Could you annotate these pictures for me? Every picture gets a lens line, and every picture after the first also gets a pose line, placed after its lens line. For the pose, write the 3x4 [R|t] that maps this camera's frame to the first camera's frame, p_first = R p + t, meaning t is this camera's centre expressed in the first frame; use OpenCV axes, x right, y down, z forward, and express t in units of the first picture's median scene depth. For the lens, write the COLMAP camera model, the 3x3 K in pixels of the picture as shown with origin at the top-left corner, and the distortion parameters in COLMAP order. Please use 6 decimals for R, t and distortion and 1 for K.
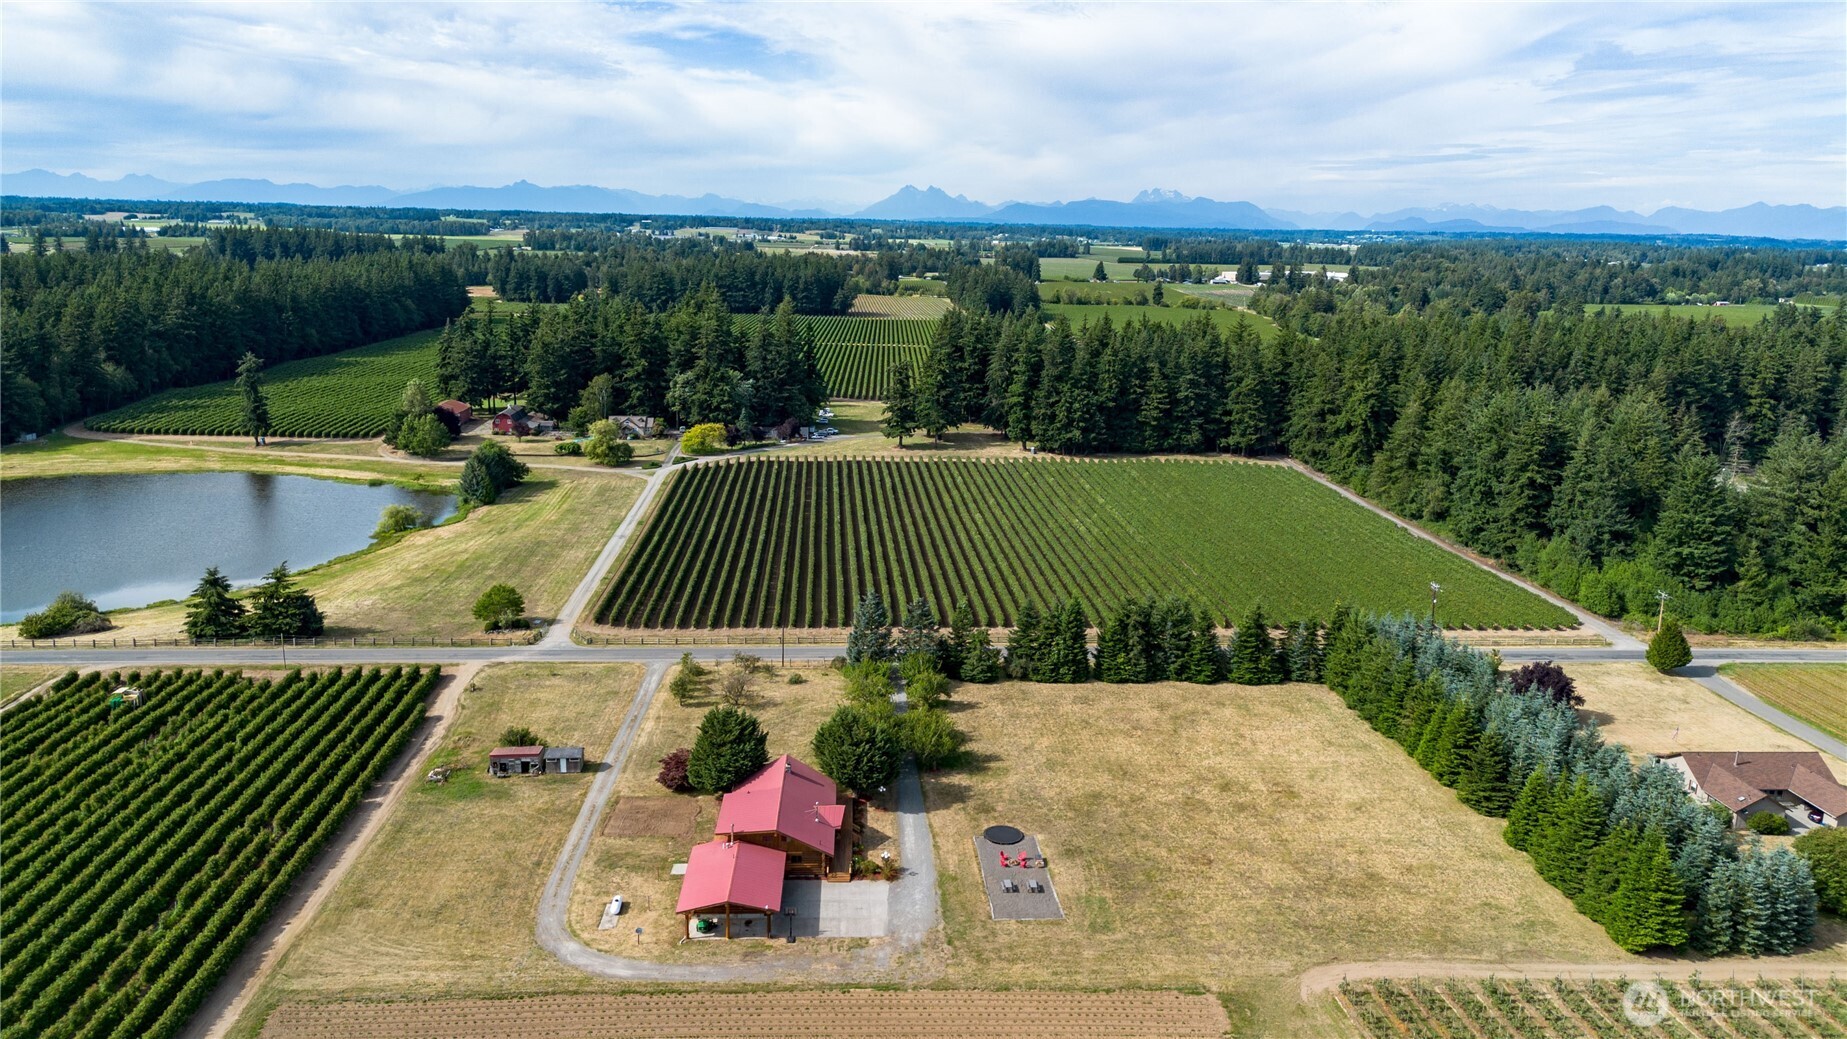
lens RADIAL K [[1308.1, 0, 923.5], [0, 1308.1, 519.5], [0, 0, 1]] dist [0.096707, -0.096602]
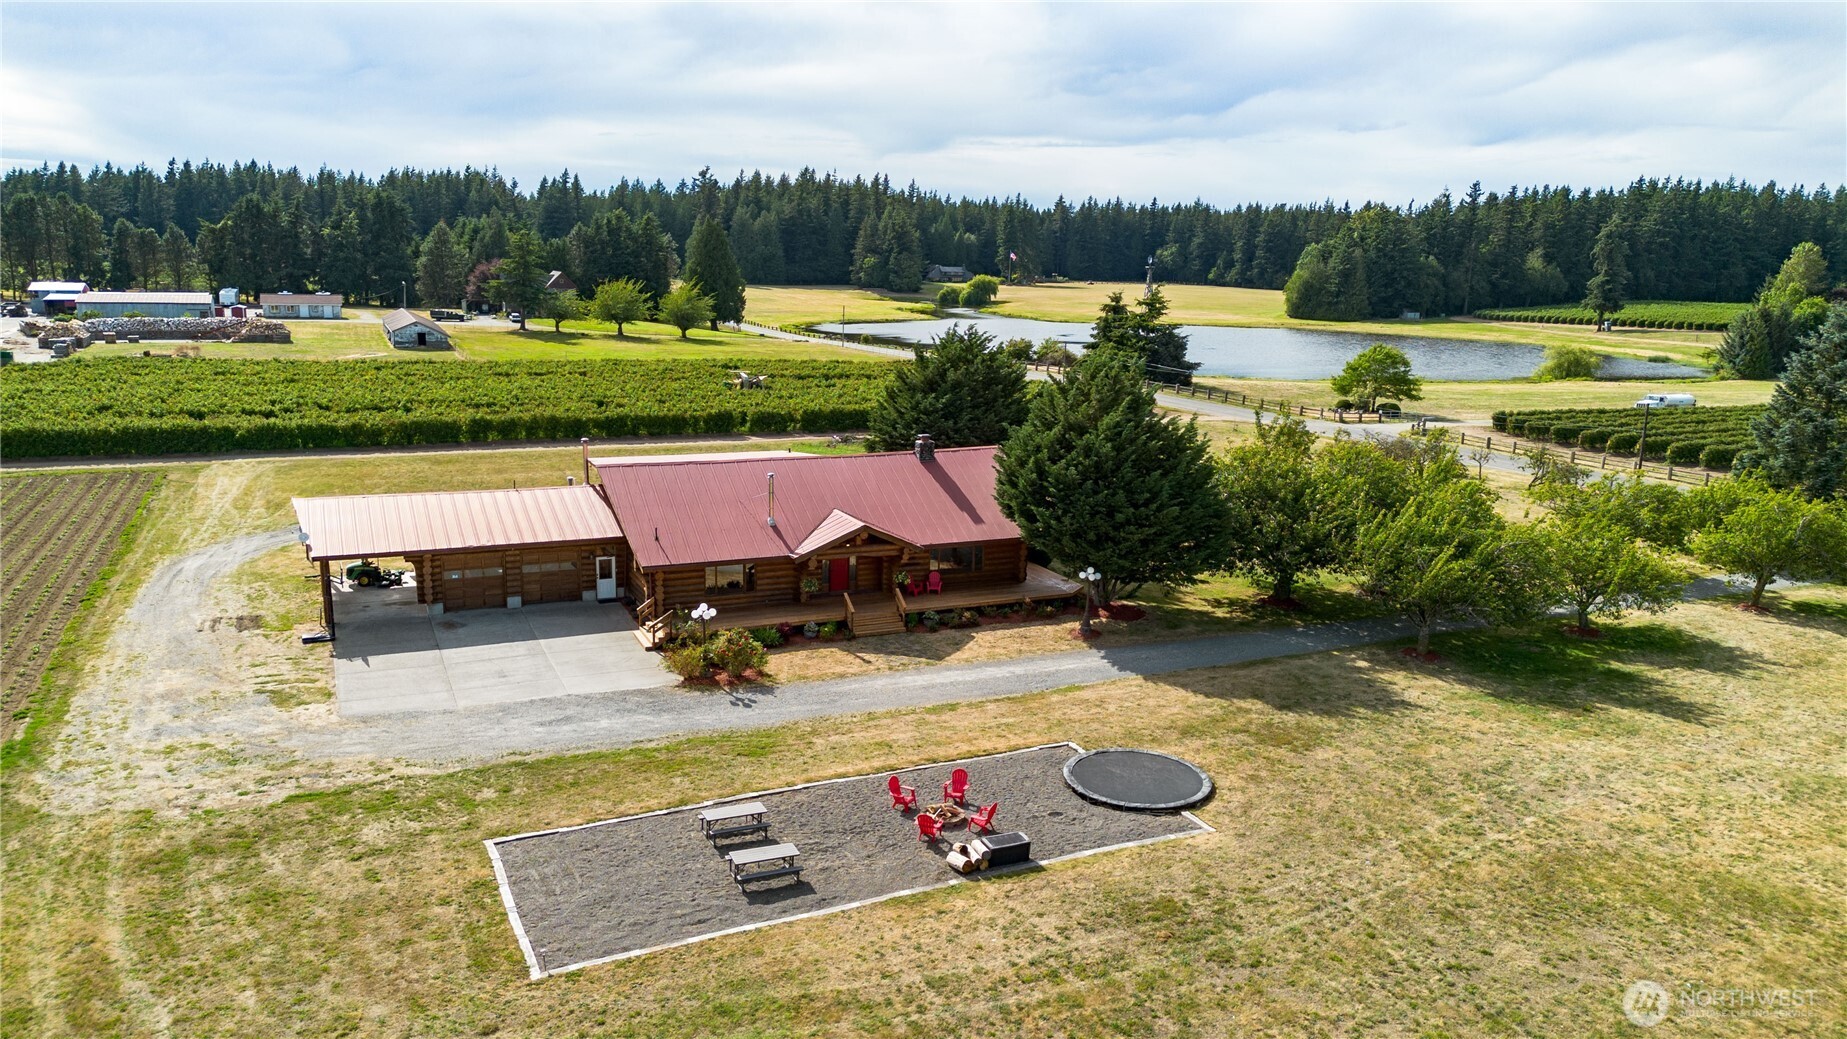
lens RADIAL K [[1308.1, 0, 923.5], [0, 1308.1, 519.5], [0, 0, 1]] dist [0.096707, -0.096602]
pose [[0.363030, 0.171940, -0.915776, 0.294064], [-0.219422, 0.970963, 0.095318, 0.181308], [0.905573, 0.166338, 0.390216, 0.890857]]
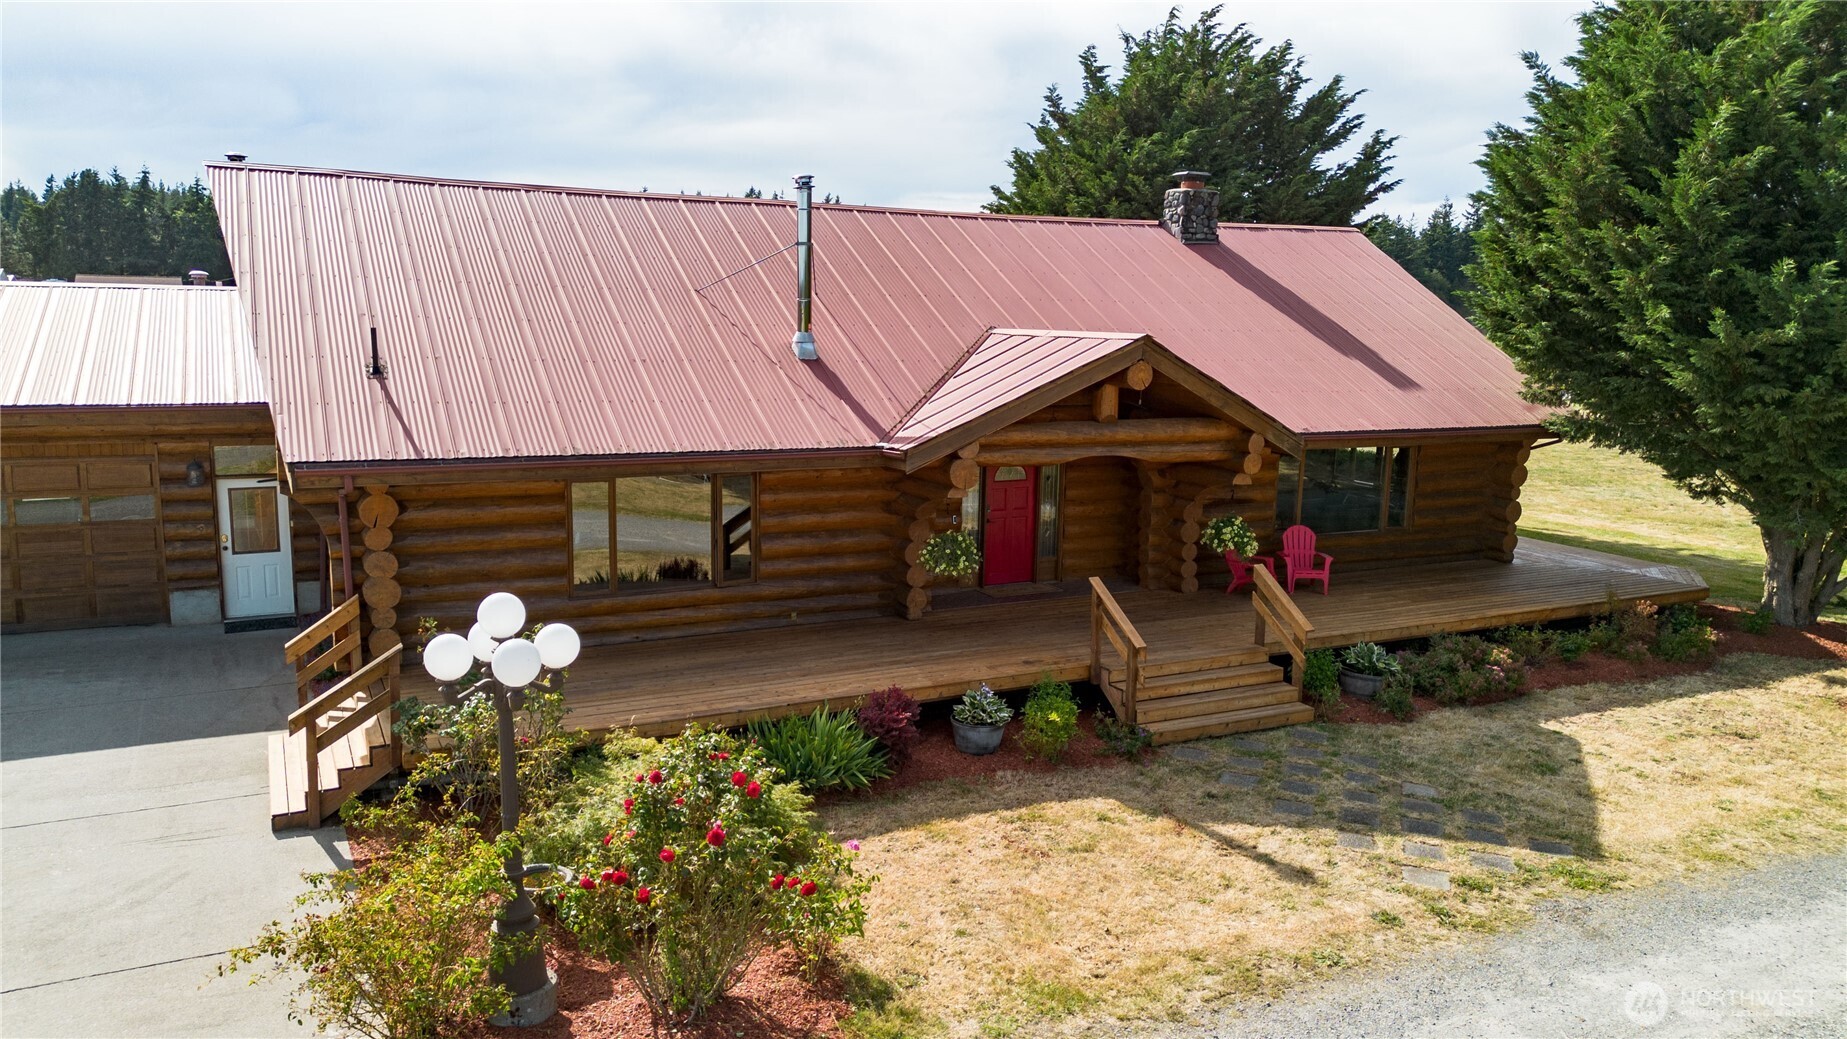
lens RADIAL K [[1308.1, 0, 923.5], [0, 1308.1, 519.5], [0, 0, 1]] dist [0.096707, -0.096602]
pose [[0.405159, 0.133570, -0.904437, 0.024603], [-0.215248, 0.975397, 0.047625, 0.237565], [0.888546, 0.175382, 0.423941, 0.967133]]
